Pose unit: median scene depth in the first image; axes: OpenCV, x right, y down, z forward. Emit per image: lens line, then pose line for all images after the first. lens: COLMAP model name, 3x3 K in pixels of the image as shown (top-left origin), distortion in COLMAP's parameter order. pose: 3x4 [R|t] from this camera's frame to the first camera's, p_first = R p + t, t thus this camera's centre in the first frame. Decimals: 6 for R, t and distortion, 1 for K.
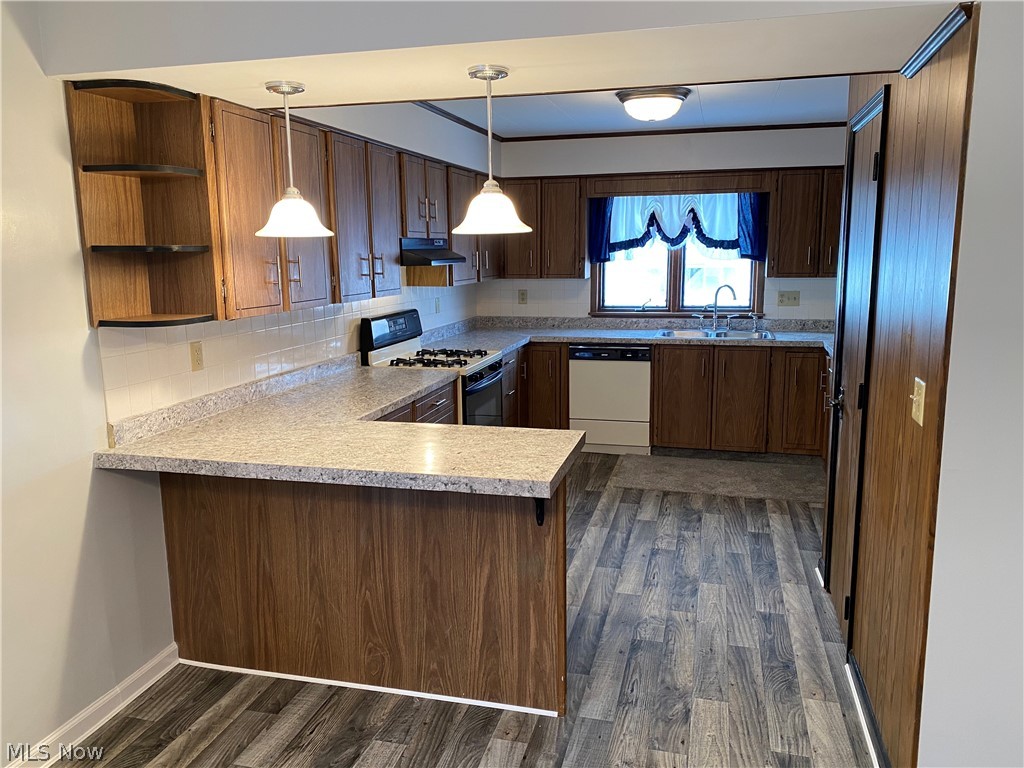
lens RADIAL K [[777.2, 0, 510.5], [0, 777.2, 382.5], [0, 0, 1]] dist [0.019730, -0.025242]
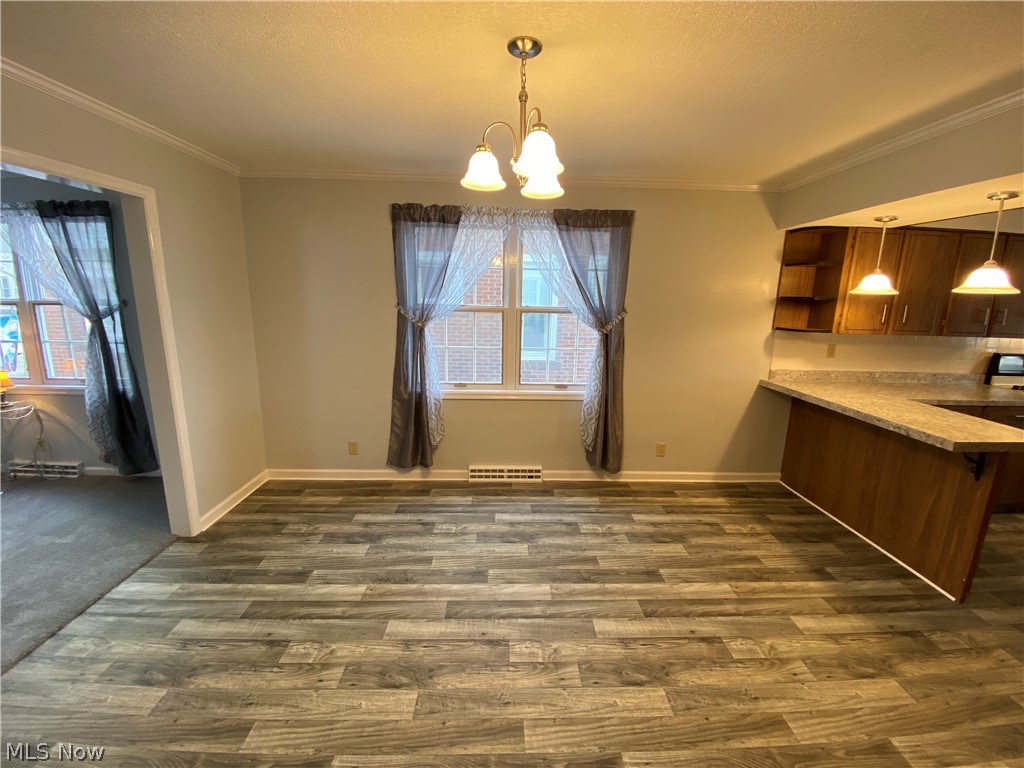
lens RADIAL K [[421.3, 0, 509.2], [0, 421.3, 381.3], [0, 0, 1]] dist [0.012615, -0.012499]
pose [[0.264269, 0.206365, -0.942112, 0.499848], [-0.190585, 0.968751, 0.158740, 0.032371], [0.945431, 0.137602, 0.295341, -0.155438]]
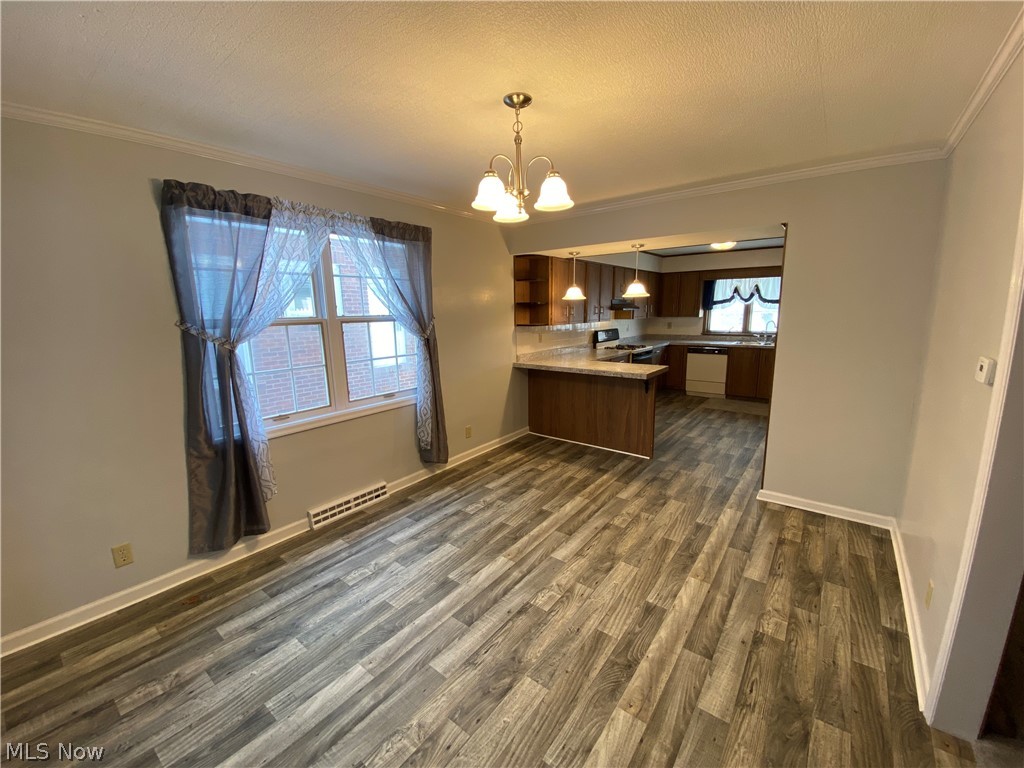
lens RADIAL K [[421.3, 0, 510.3], [0, 421.3, 384.7], [0, 0, 1]] dist [0.012615, -0.012499]
pose [[0.919512, 0.067557, -0.387212, 0.168744], [-0.063705, 0.997709, 0.022791, 0.134682], [0.387864, 0.003710, 0.921709, -0.662783]]
